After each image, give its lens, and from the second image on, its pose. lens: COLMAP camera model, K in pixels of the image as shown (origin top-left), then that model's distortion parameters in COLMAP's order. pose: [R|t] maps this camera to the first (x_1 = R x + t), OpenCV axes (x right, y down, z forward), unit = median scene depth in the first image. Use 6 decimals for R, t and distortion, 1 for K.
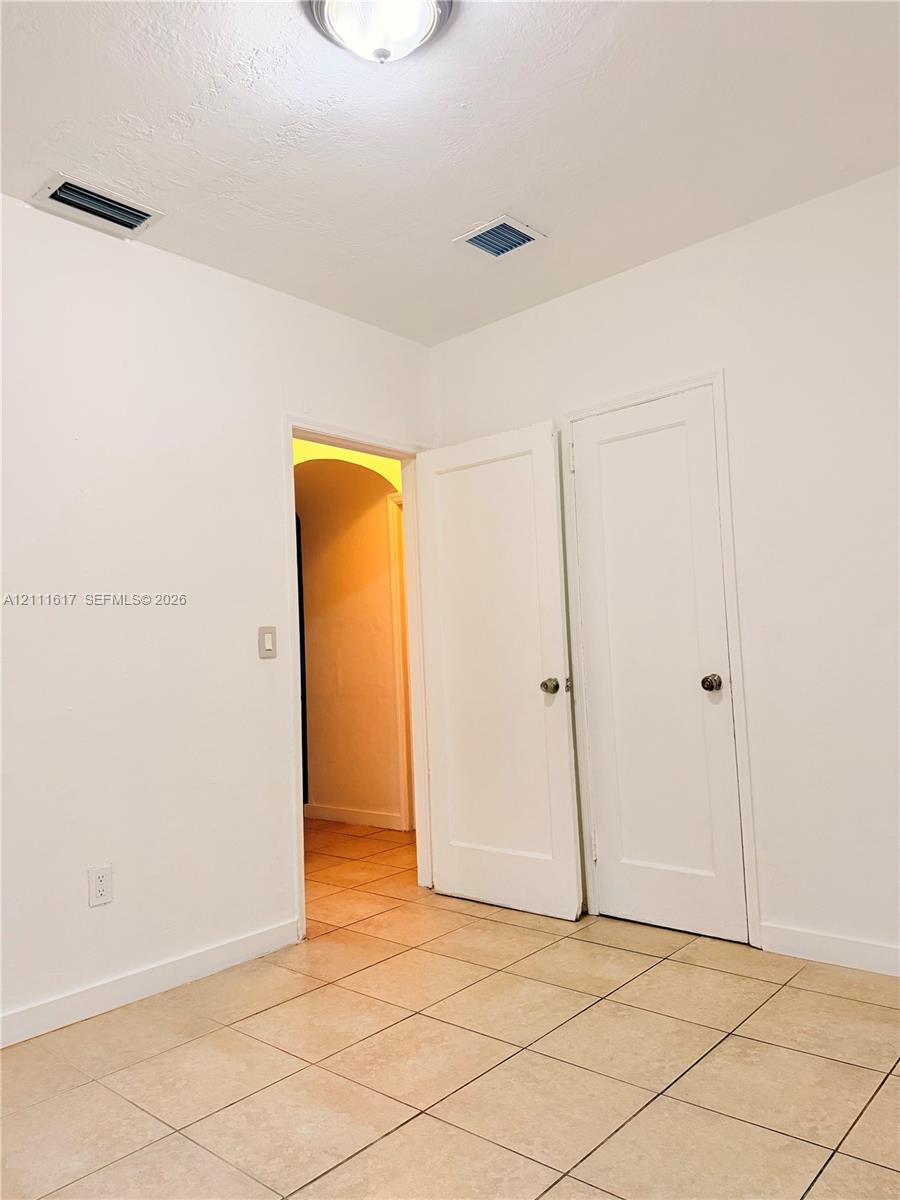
lens RADIAL K [[850.0, 0, 451.8], [0, 850.0, 598.5], [0, 0, 1]] dist [0.034926, -0.035392]
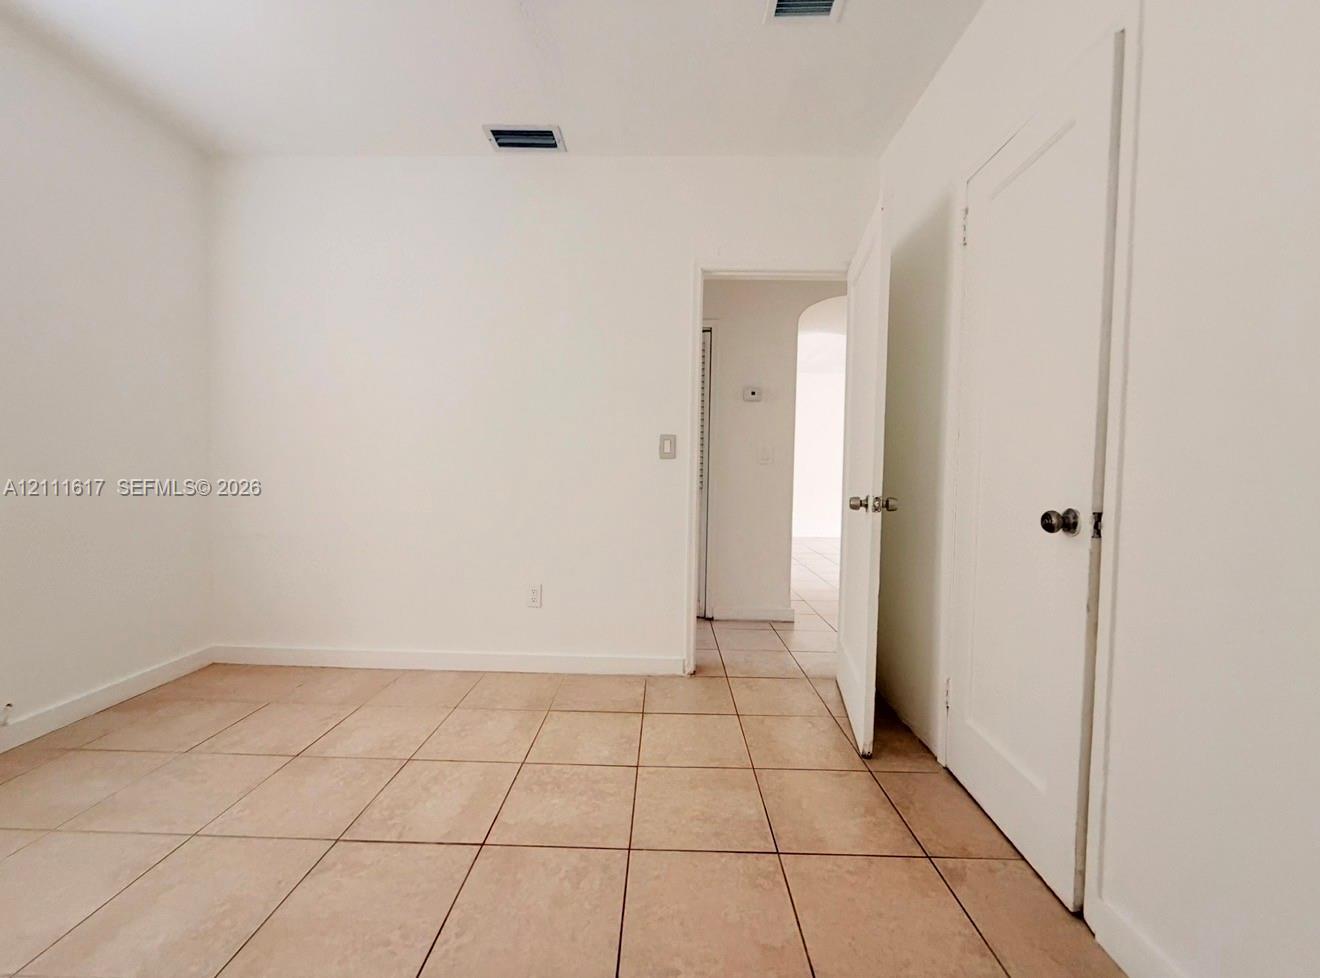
lens RADIAL K [[524.1, 0, 659.9], [0, 524.1, 489.2], [0, 0, 1]] dist [0.003633, 0.000152]
pose [[0.648069, 0.084390, -0.756892, 0.403629], [0.001892, 0.993660, 0.112408, 0.026774], [0.761579, -0.074280, 0.643801, 0.494946]]
